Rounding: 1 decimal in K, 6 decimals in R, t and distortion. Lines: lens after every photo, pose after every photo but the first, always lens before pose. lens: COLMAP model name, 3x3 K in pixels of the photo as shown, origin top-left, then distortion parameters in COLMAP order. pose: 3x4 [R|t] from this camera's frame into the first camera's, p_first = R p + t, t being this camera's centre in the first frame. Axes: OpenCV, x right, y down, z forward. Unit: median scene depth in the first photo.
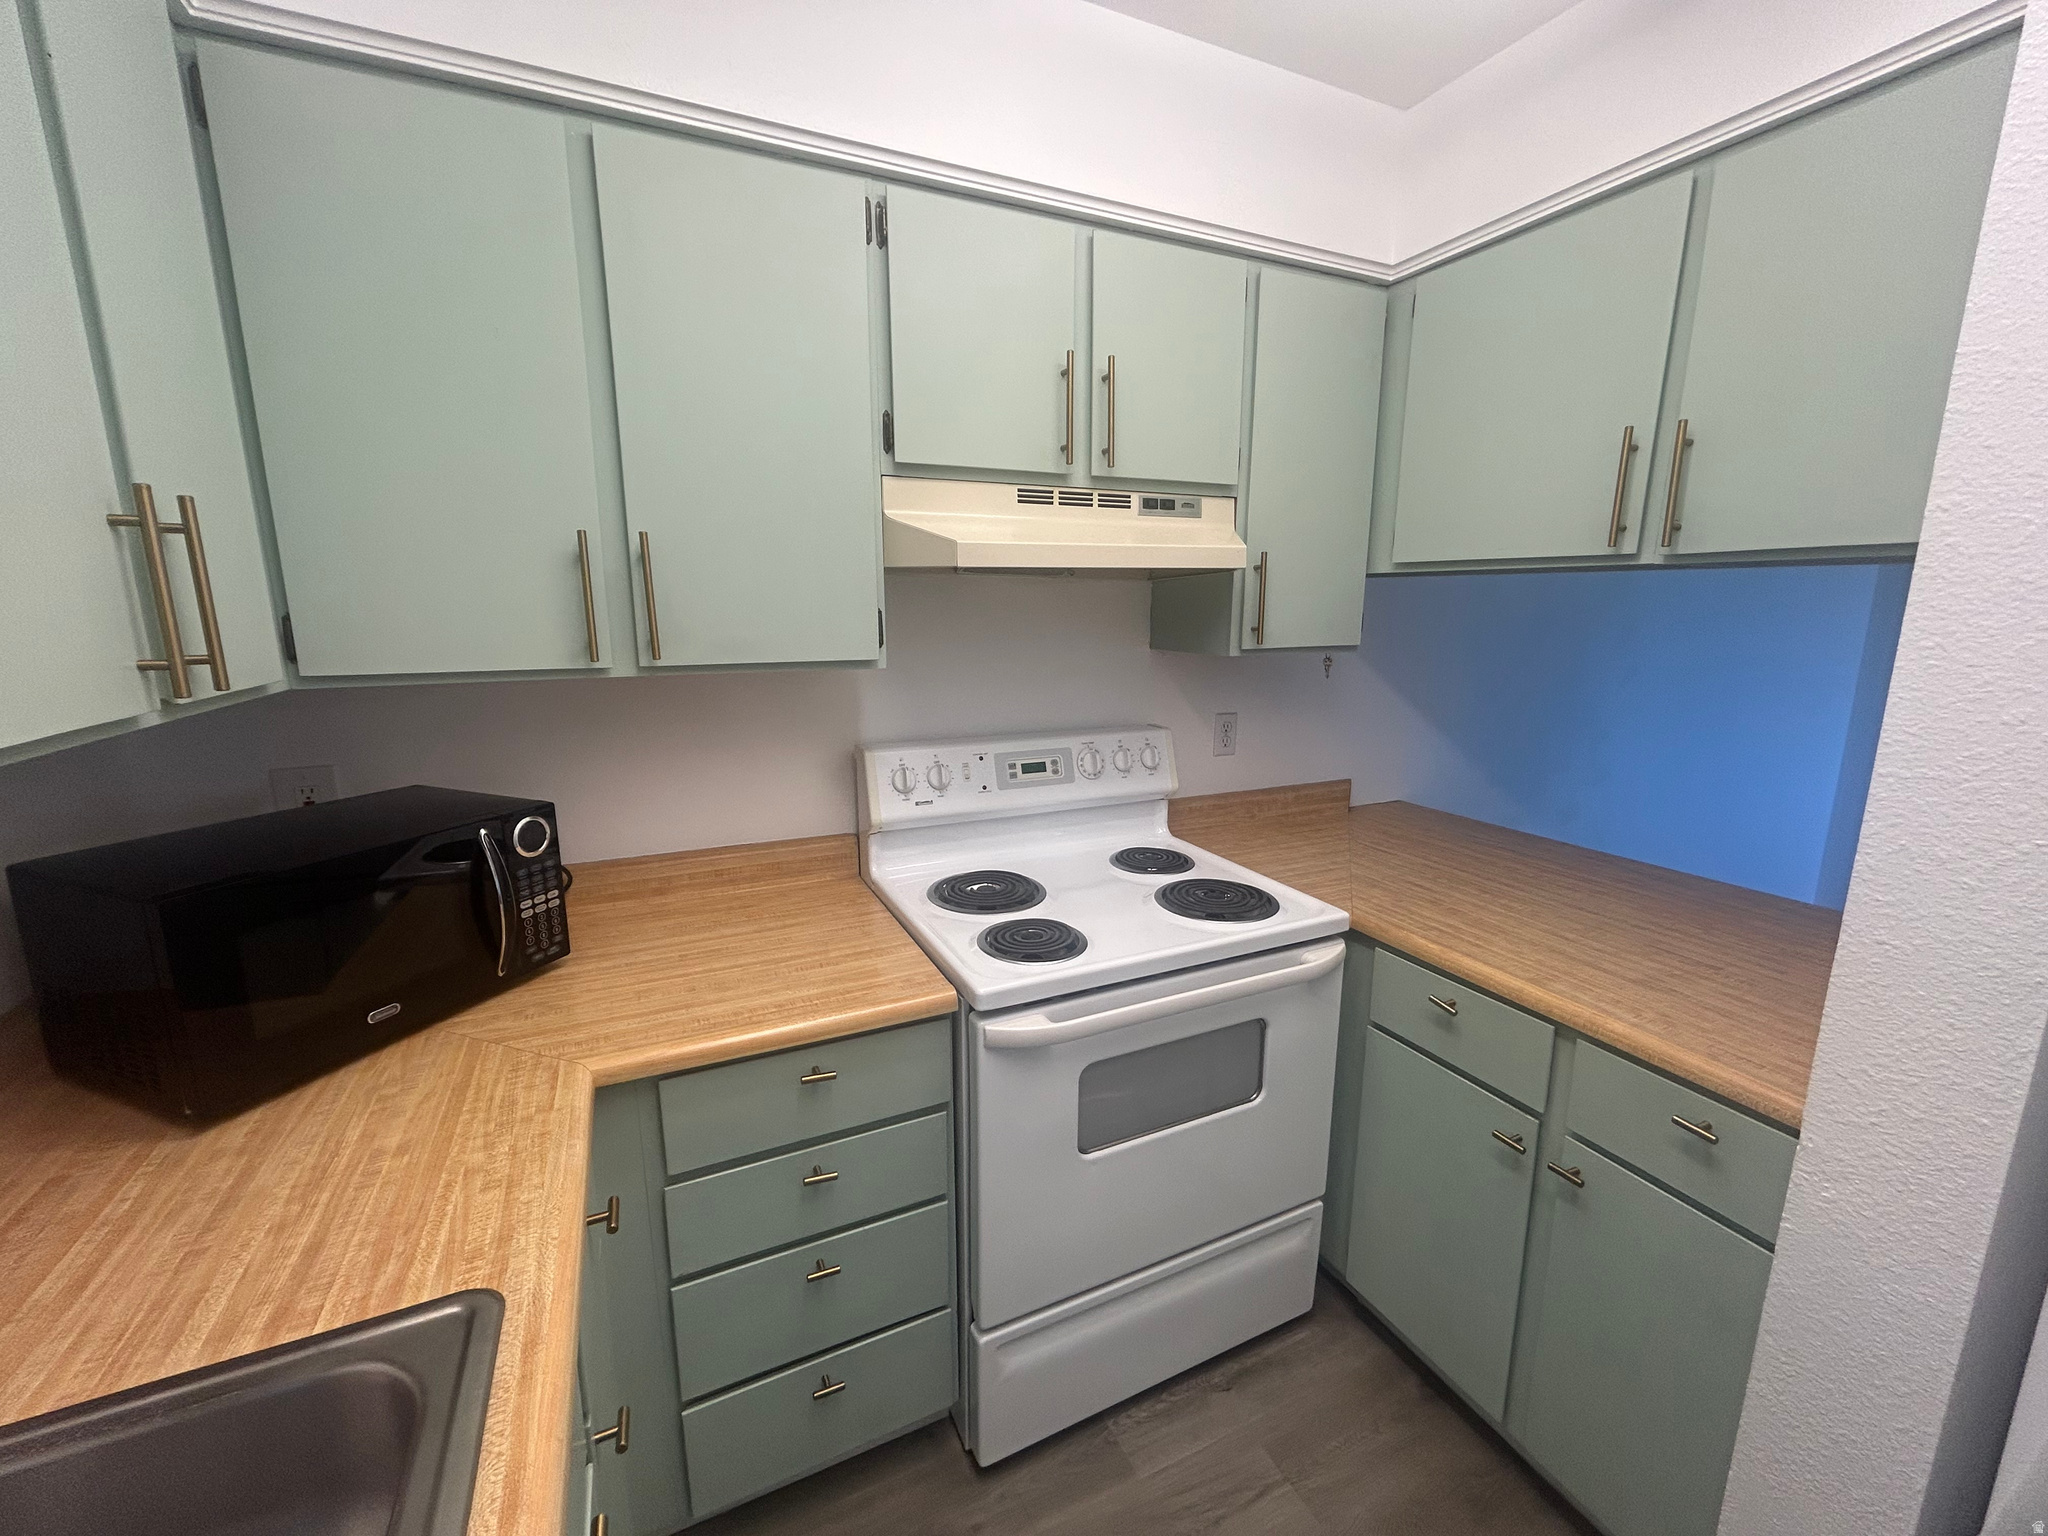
lens RADIAL K [[834.9, 0, 1022.8], [0, 834.9, 763.4], [0, 0, 1]] dist [-0.019707, 0.012620]
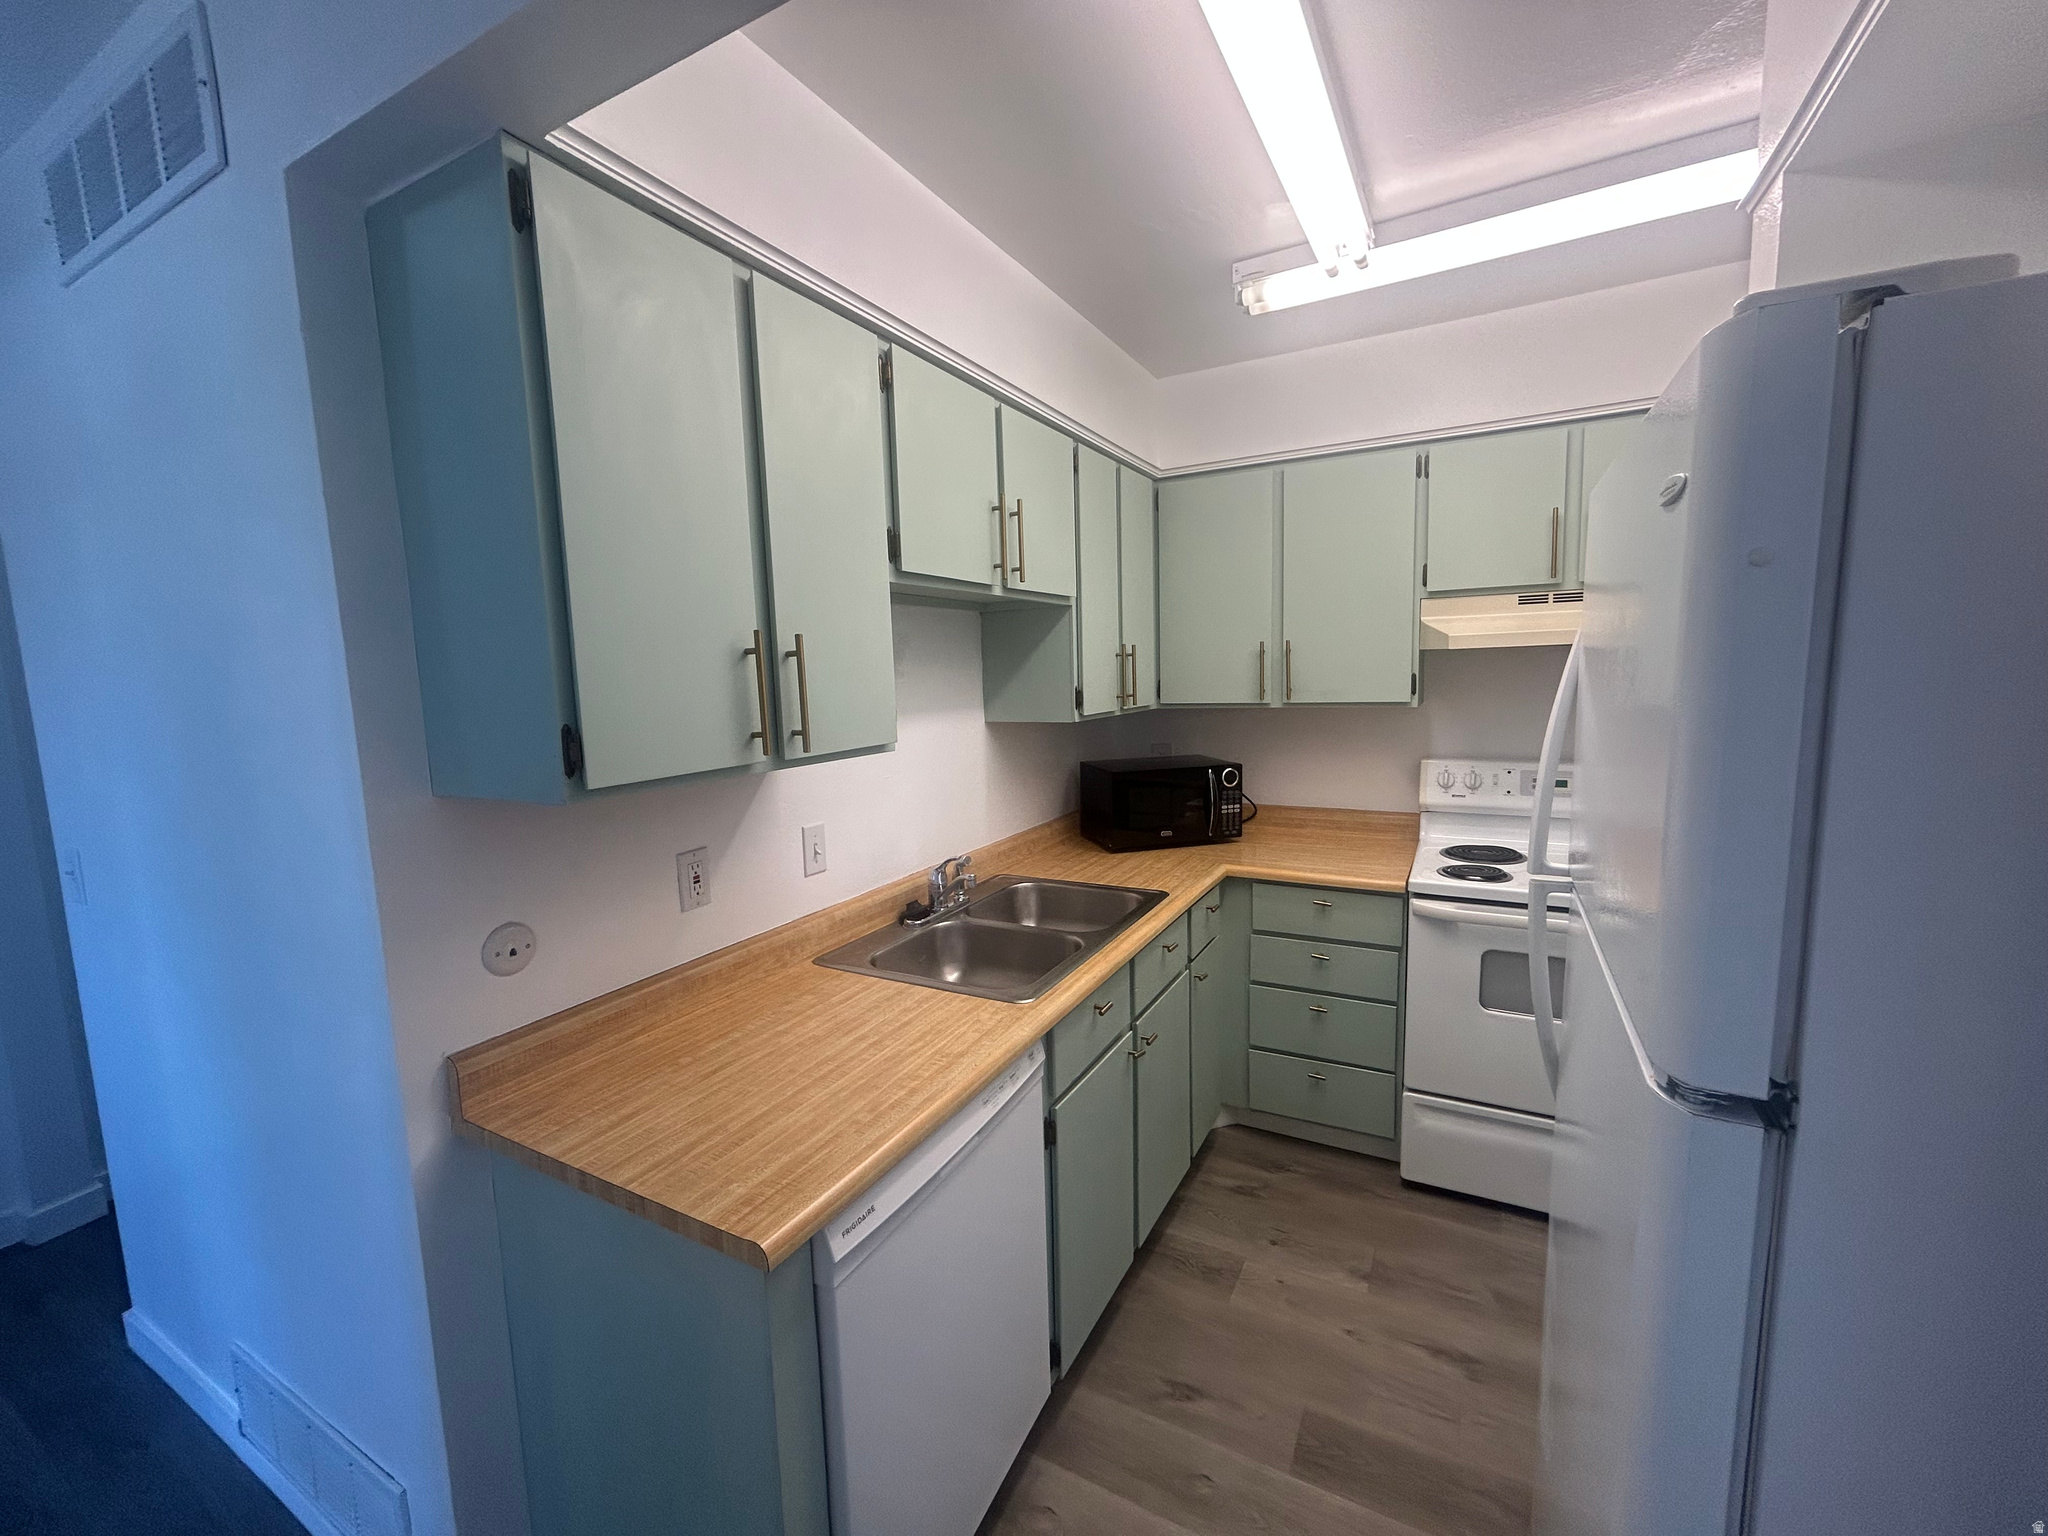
lens RADIAL K [[834.9, 0, 1022.8], [0, 834.9, 763.4], [0, 0, 1]] dist [-0.019707, 0.012620]
pose [[0.589558, 0.072761, -0.804442, 0.819072], [-0.124292, 0.992245, -0.001344, 0.114609], [0.798106, 0.100778, 0.594030, -0.726276]]
